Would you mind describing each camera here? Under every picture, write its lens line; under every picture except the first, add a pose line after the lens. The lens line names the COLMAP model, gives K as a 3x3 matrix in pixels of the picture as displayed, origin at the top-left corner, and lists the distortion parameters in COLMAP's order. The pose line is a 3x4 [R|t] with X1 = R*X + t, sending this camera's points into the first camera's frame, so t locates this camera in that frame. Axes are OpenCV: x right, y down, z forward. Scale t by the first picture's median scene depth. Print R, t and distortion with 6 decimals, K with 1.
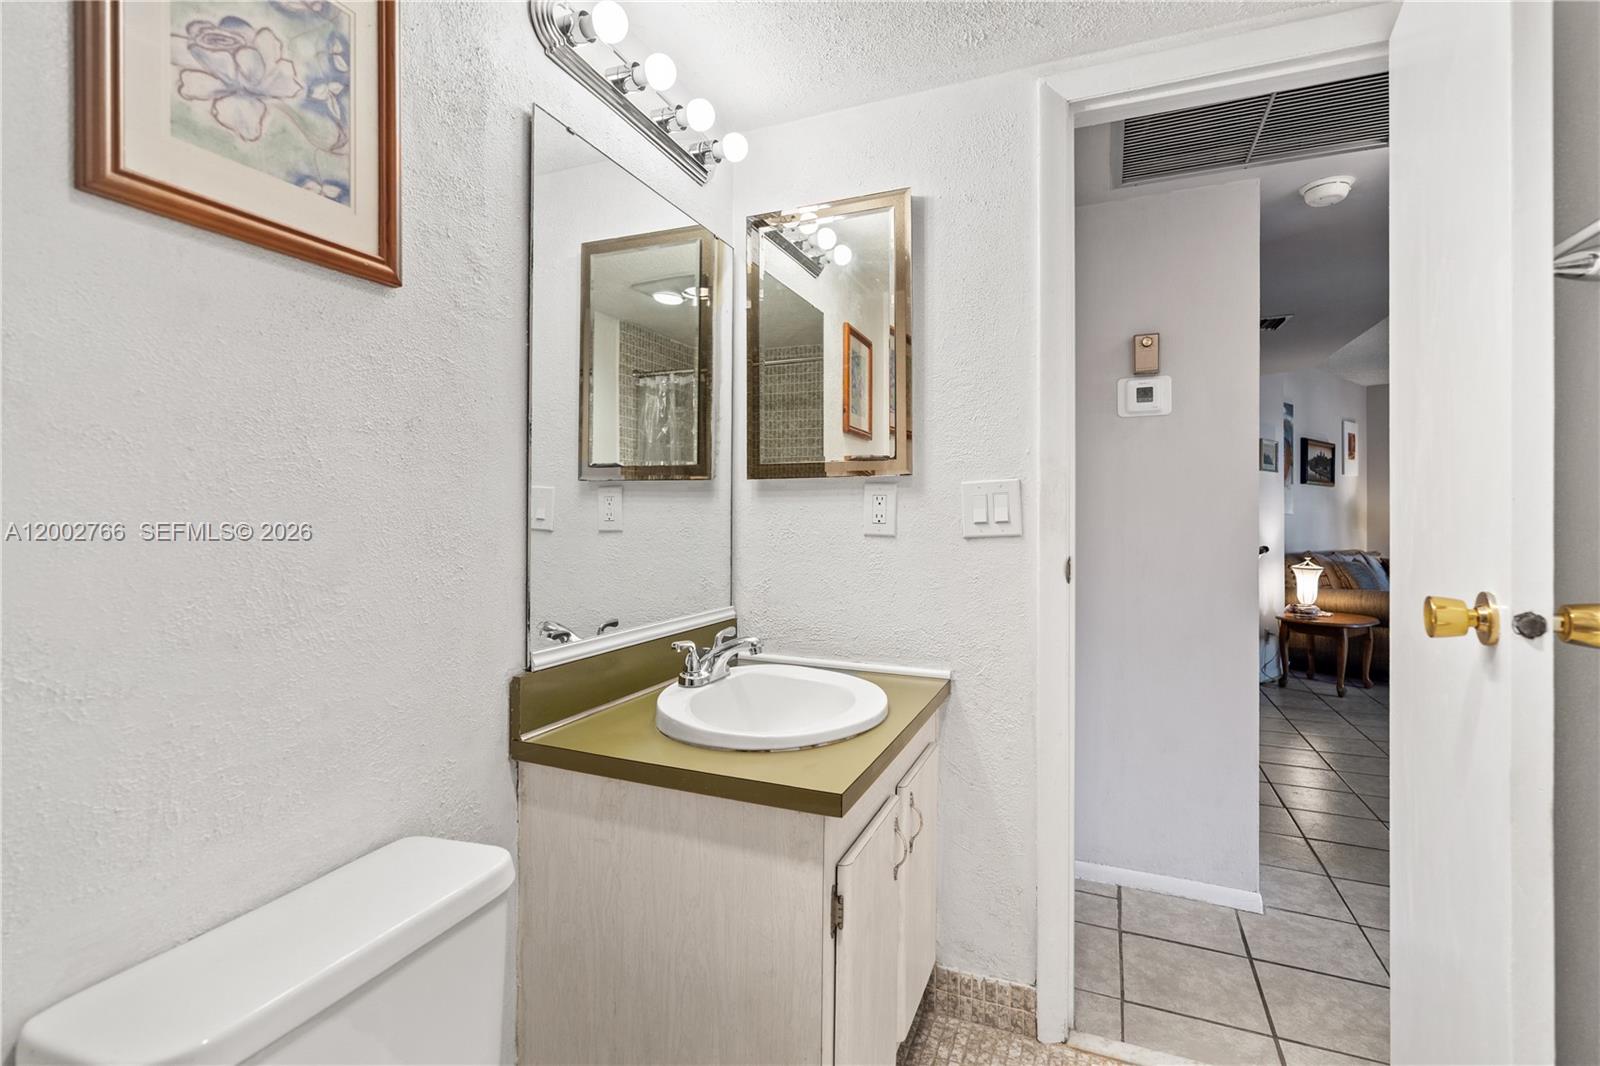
lens RADIAL K [[732.7, 0, 802.3], [0, 732.7, 526.0], [0, 0, 1]] dist [0.000801, -0.000102]
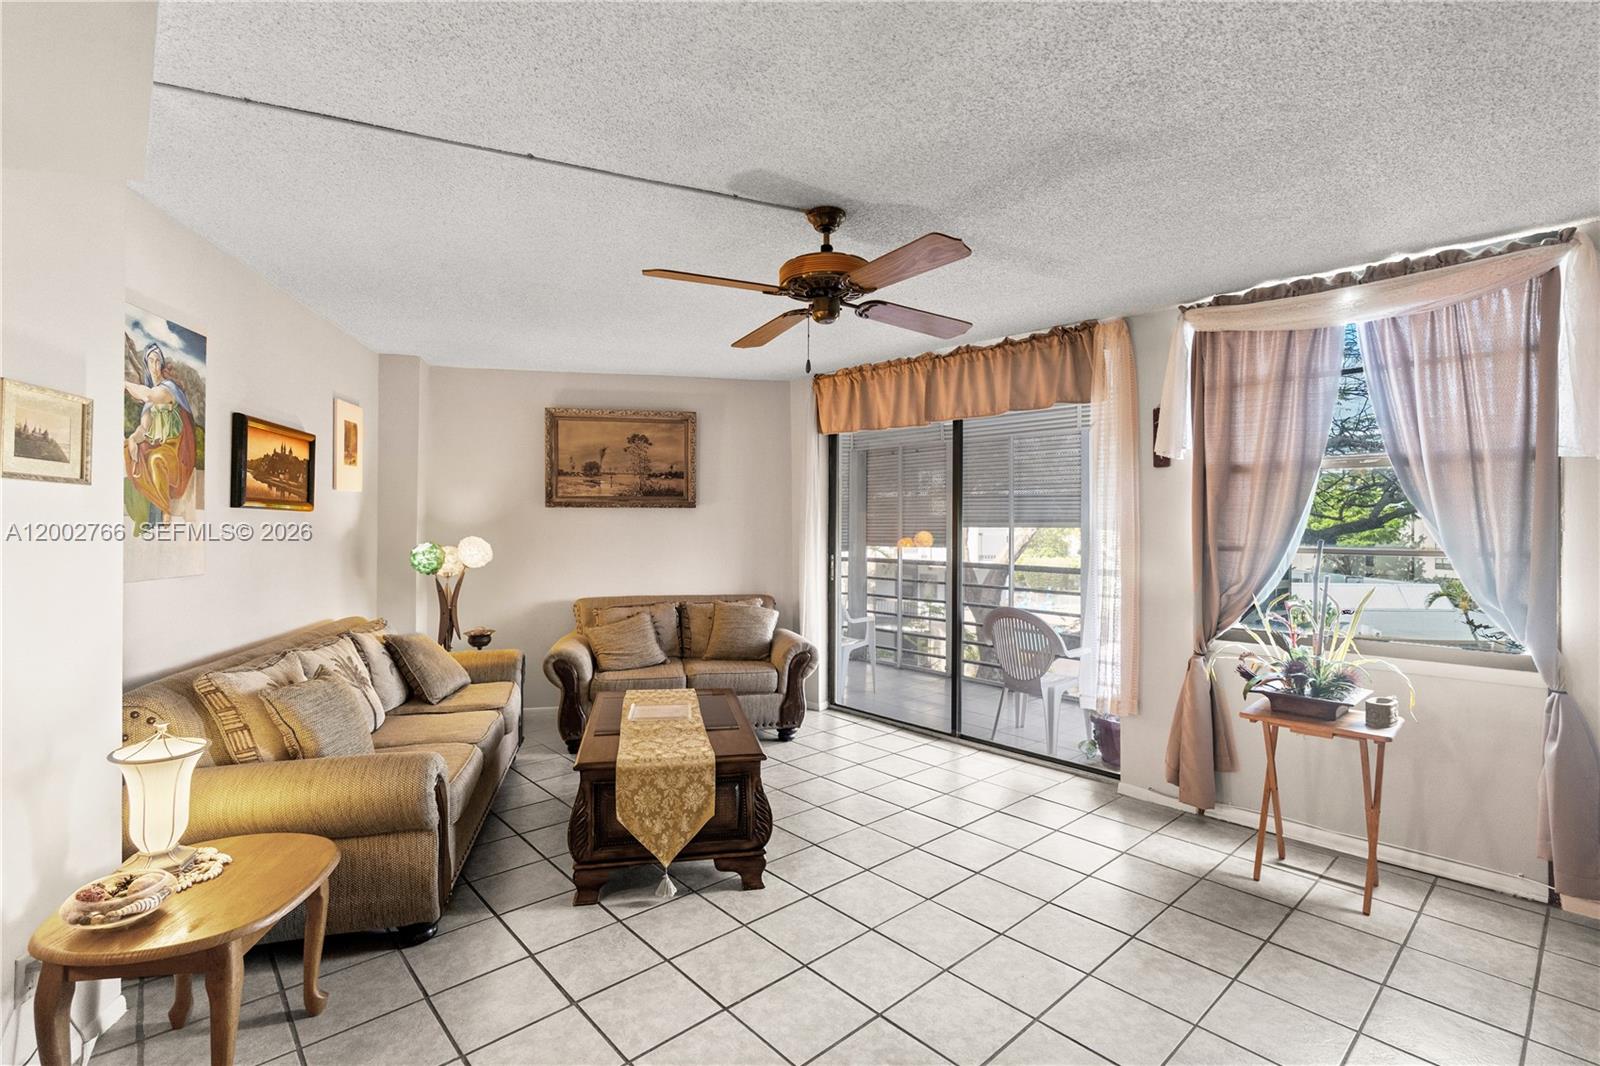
lens RADIAL K [[732.7, 0, 802.3], [0, 732.7, 526.0], [0, 0, 1]] dist [0.000801, -0.000102]
pose [[0.426283, 0.002820, 0.904585, 0.403326], [-0.003662, 0.999992, -0.001392, -0.045726], [-0.904582, -0.002719, 0.426290, 0.452517]]
